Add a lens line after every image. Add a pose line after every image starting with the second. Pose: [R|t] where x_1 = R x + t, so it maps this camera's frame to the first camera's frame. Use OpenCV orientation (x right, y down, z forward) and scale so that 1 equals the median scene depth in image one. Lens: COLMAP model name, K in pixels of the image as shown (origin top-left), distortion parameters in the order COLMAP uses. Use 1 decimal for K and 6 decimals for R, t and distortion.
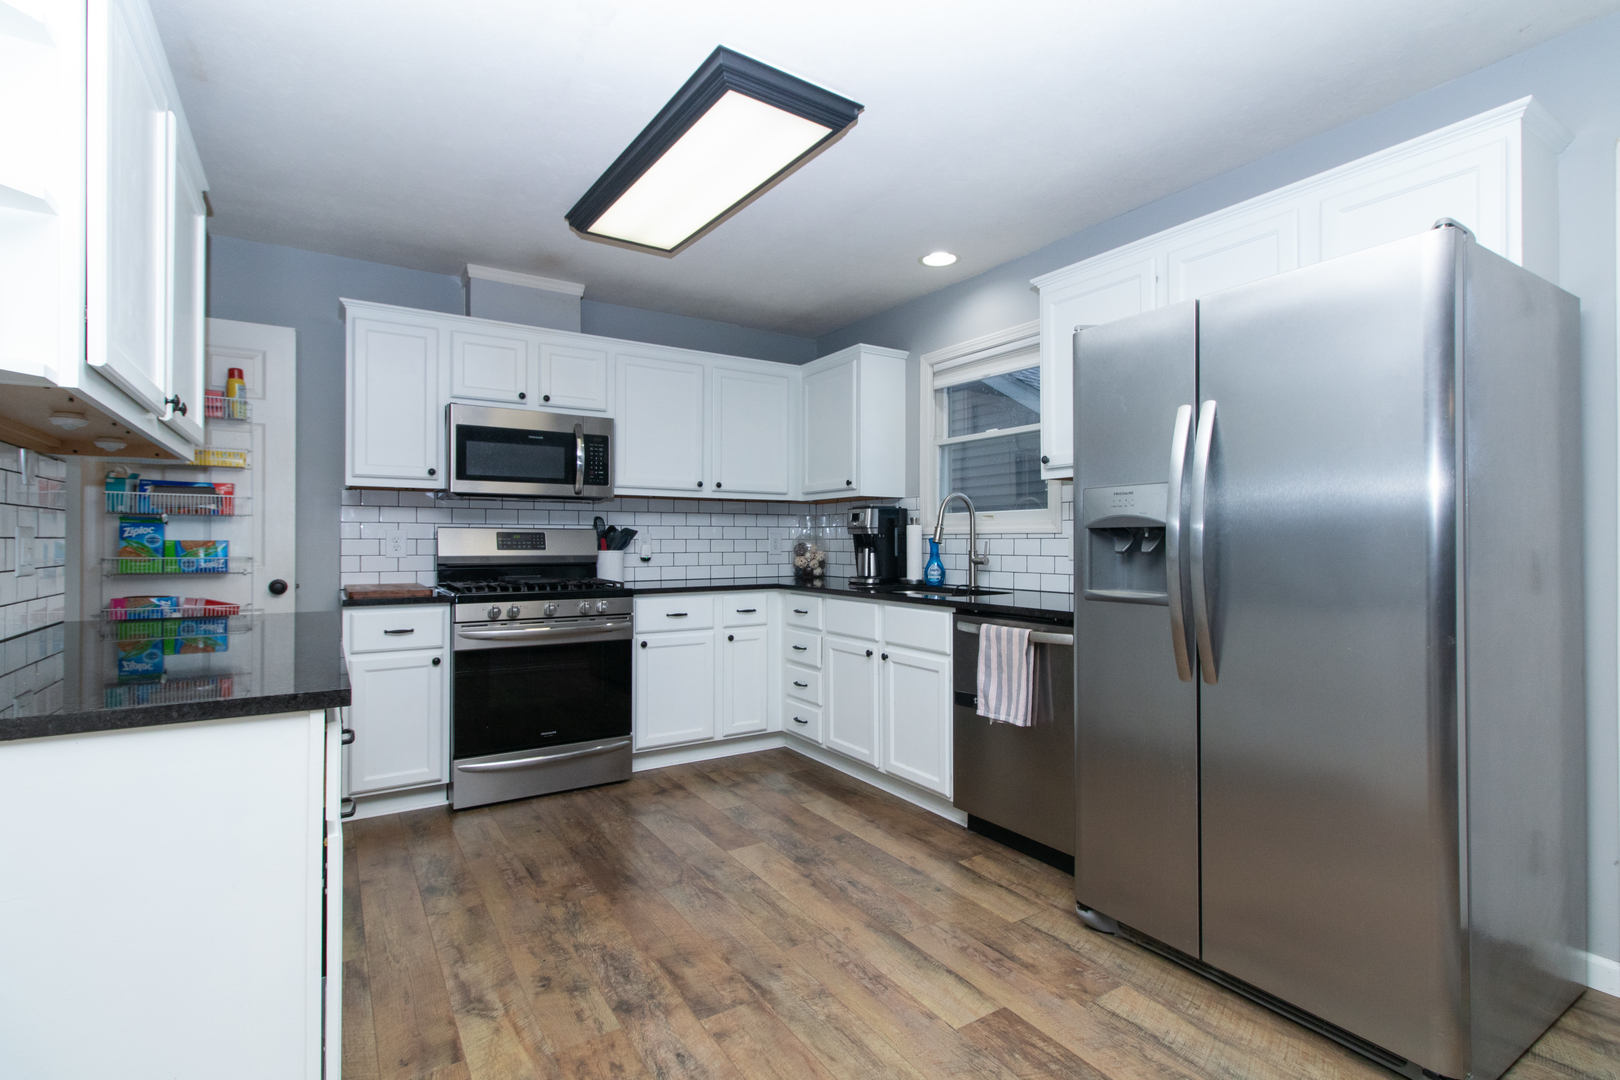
lens RADIAL K [[759.7, 0, 833.9], [0, 759.7, 530.1], [0, 0, 1]] dist [-0.010967, 0.002668]
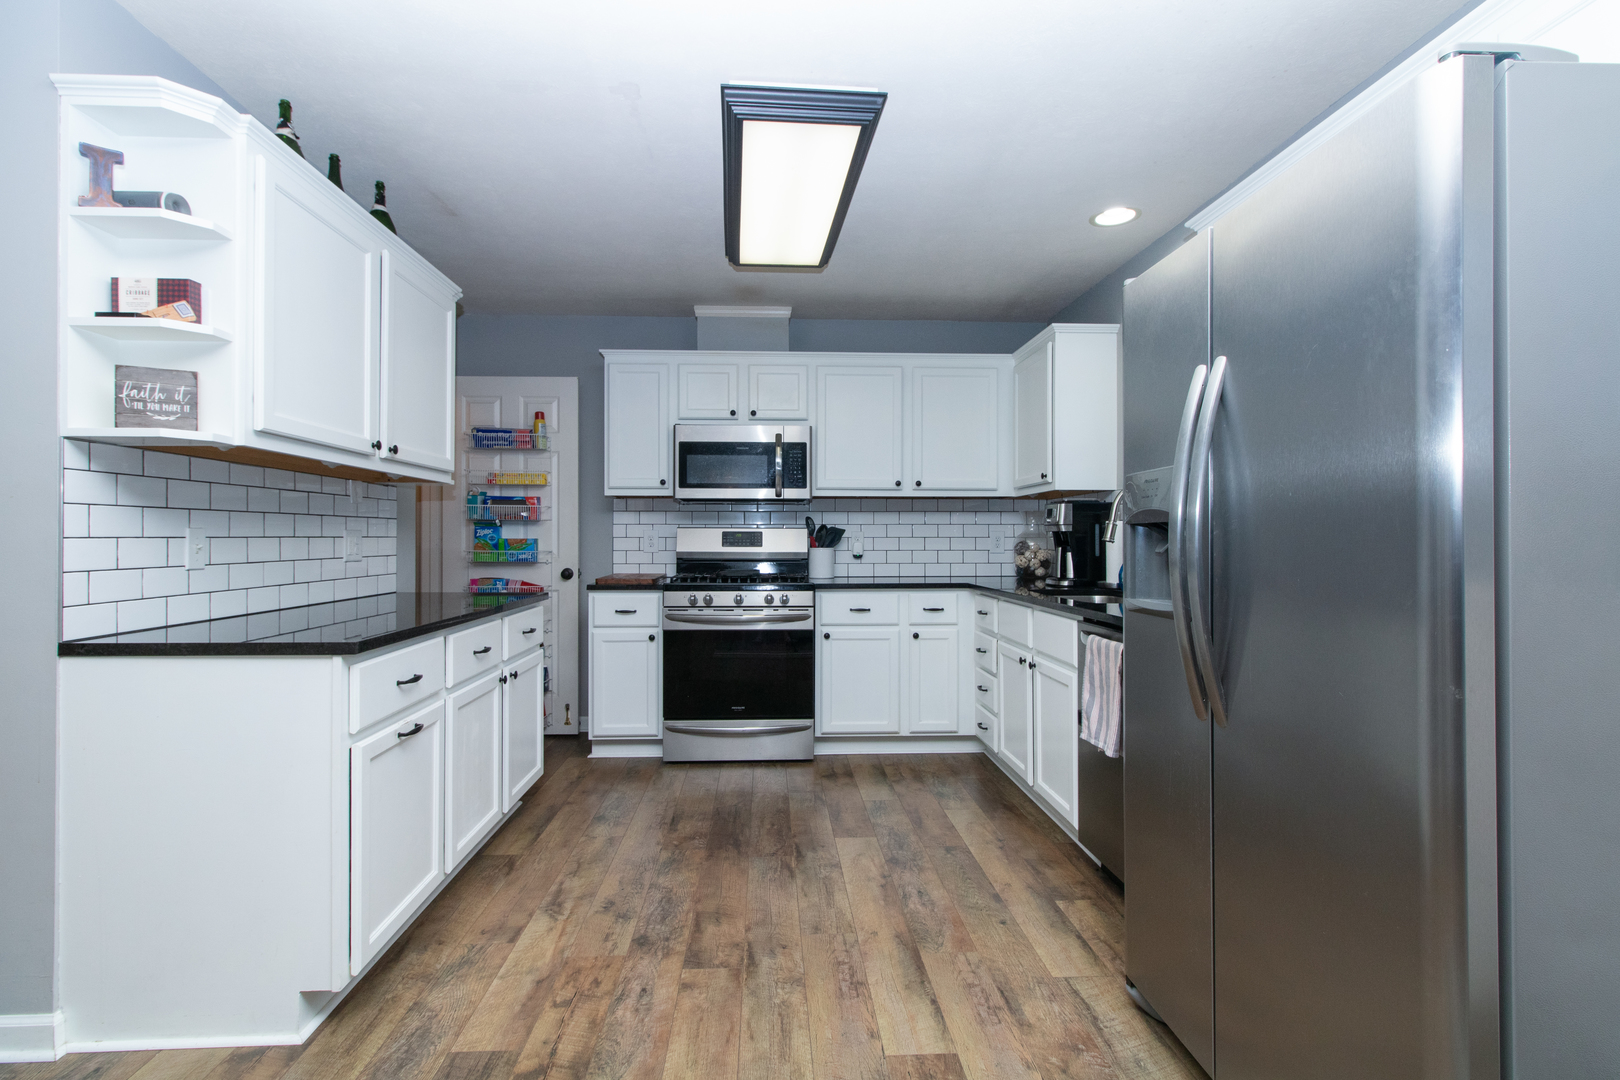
lens RADIAL K [[759.7, 0, 797.8], [0, 759.7, 527.0], [0, 0, 1]] dist [-0.010967, 0.002668]
pose [[0.858511, -0.008099, -0.512731, 0.318537], [0.007672, 0.999966, -0.002949, 0.000191], [0.512738, -0.001402, 0.858544, 0.075038]]
